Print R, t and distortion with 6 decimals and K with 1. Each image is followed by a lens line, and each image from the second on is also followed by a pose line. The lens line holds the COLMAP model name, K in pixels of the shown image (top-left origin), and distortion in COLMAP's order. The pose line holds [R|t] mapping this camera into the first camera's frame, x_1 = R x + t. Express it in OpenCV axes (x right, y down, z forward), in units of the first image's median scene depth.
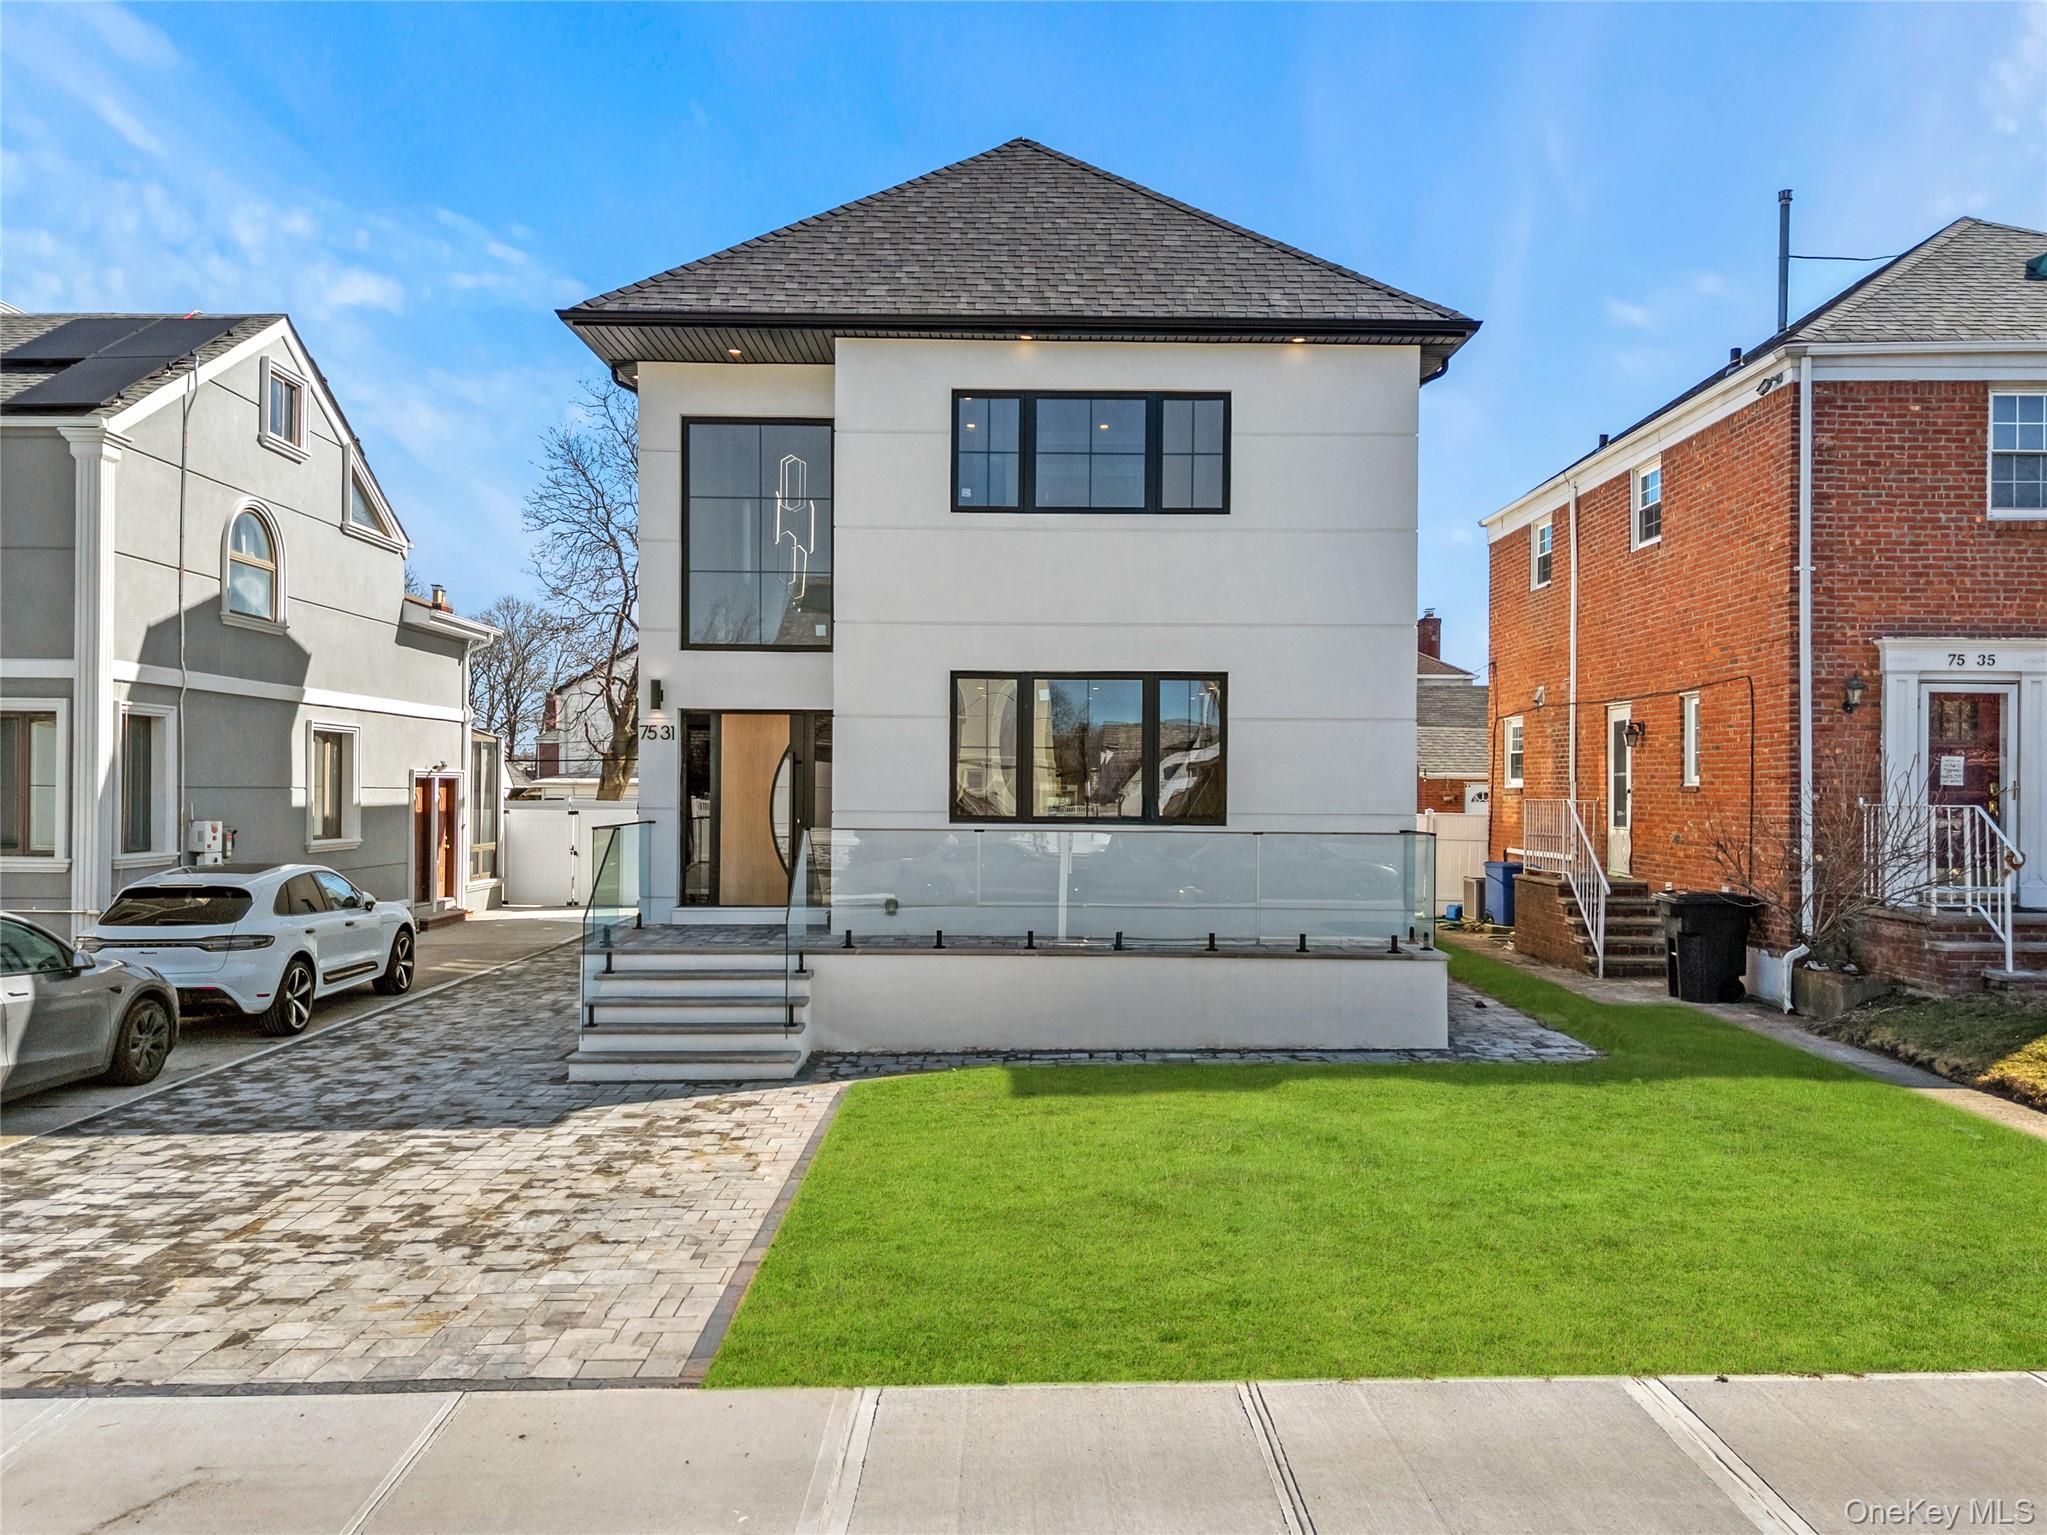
lens RADIAL K [[1527.3, 0, 1028.7], [0, 1527.3, 773.0], [0, 0, 1]] dist [0.052170, -0.033104]
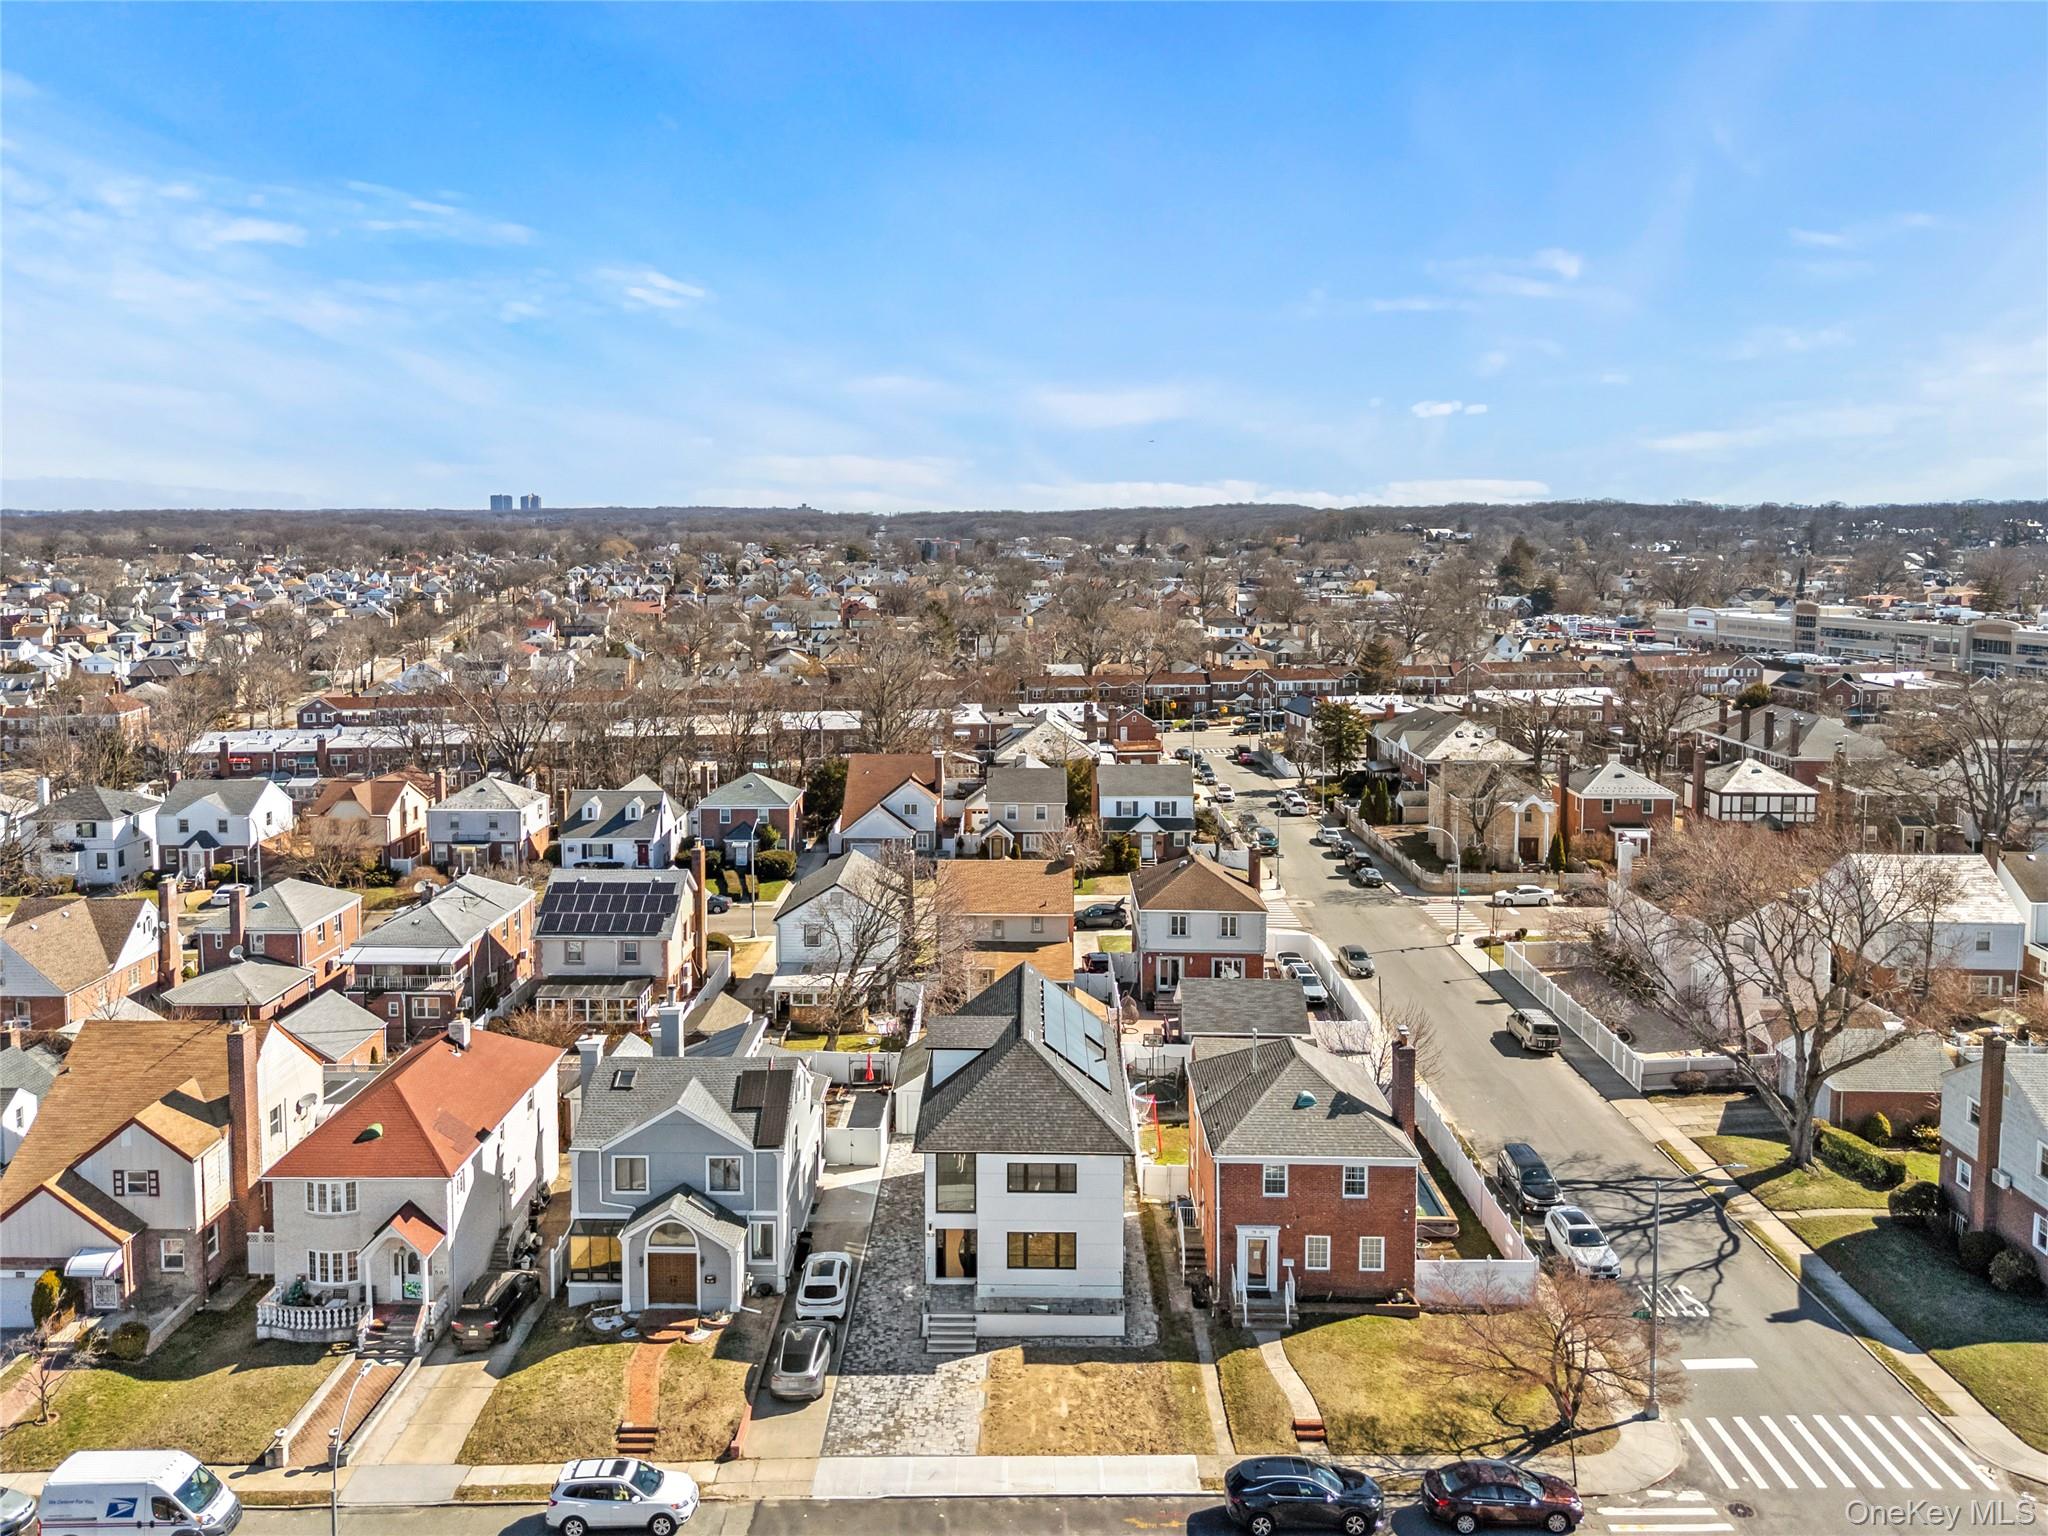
lens RADIAL K [[1528.1, 0, 999.3], [0, 1528.1, 674.6], [0, 0, 1]] dist [0.052170, -0.033104]
pose [[0.999639, -0.007761, -0.025716, 0.042750], [0.010474, 0.994191, 0.107121, -1.938454], [0.024736, -0.107352, 0.993913, -2.825465]]
